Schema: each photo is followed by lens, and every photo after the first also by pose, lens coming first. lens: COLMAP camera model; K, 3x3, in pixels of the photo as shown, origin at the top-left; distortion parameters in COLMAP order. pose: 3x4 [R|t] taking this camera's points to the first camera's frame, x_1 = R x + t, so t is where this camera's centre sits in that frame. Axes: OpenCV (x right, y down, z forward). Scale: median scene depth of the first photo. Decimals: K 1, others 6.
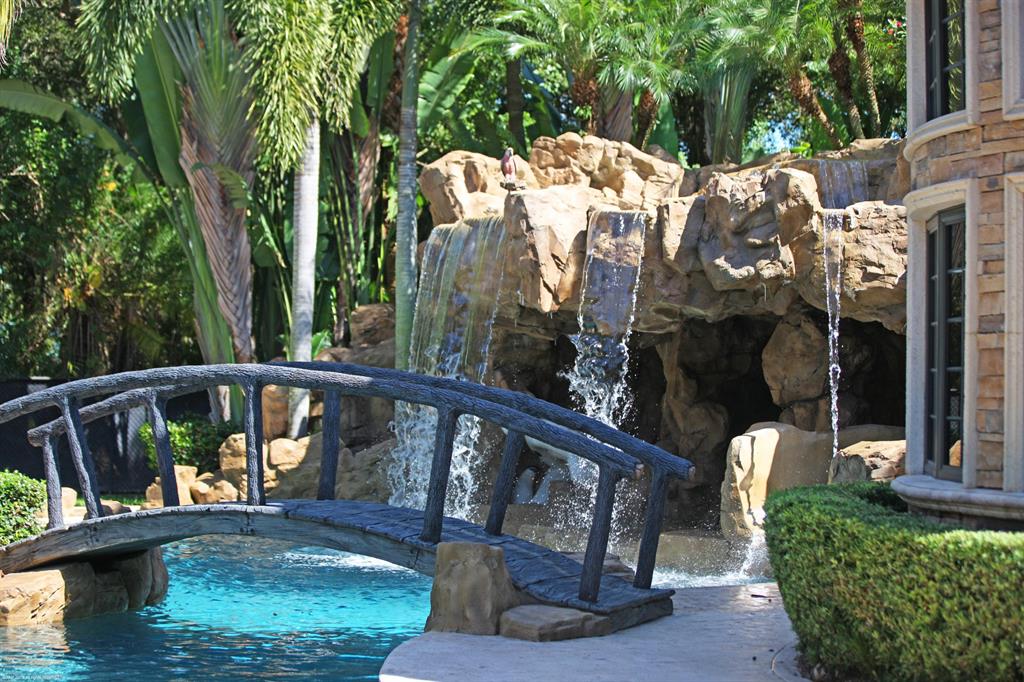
lens RADIAL K [[2111.8, 0, 511.7], [0, 2111.8, 342.5], [0, 0, 1]] dist [-0.186929, 0.000000]
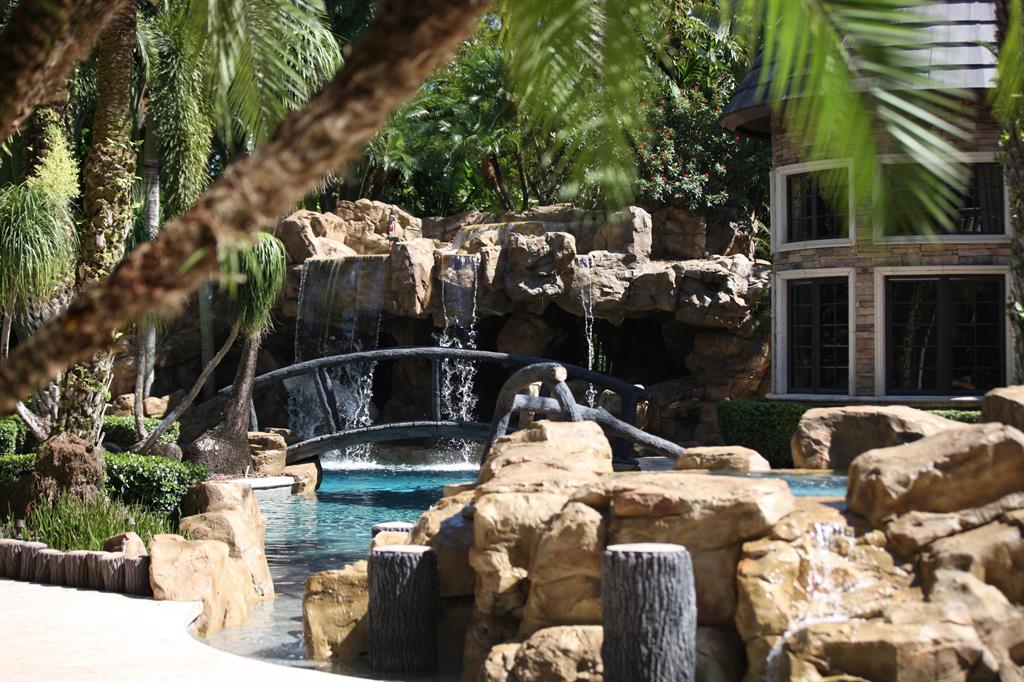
lens RADIAL K [[2111.8, 0, 512.0], [0, 2111.8, 343.1], [0, 0, 1]] dist [-0.186929, 0.000000]
pose [[0.900740, -0.012764, 0.434172, -0.654544], [0.006527, 0.999853, 0.015853, -0.017760], [-0.434310, -0.011445, 0.900691, -0.557527]]
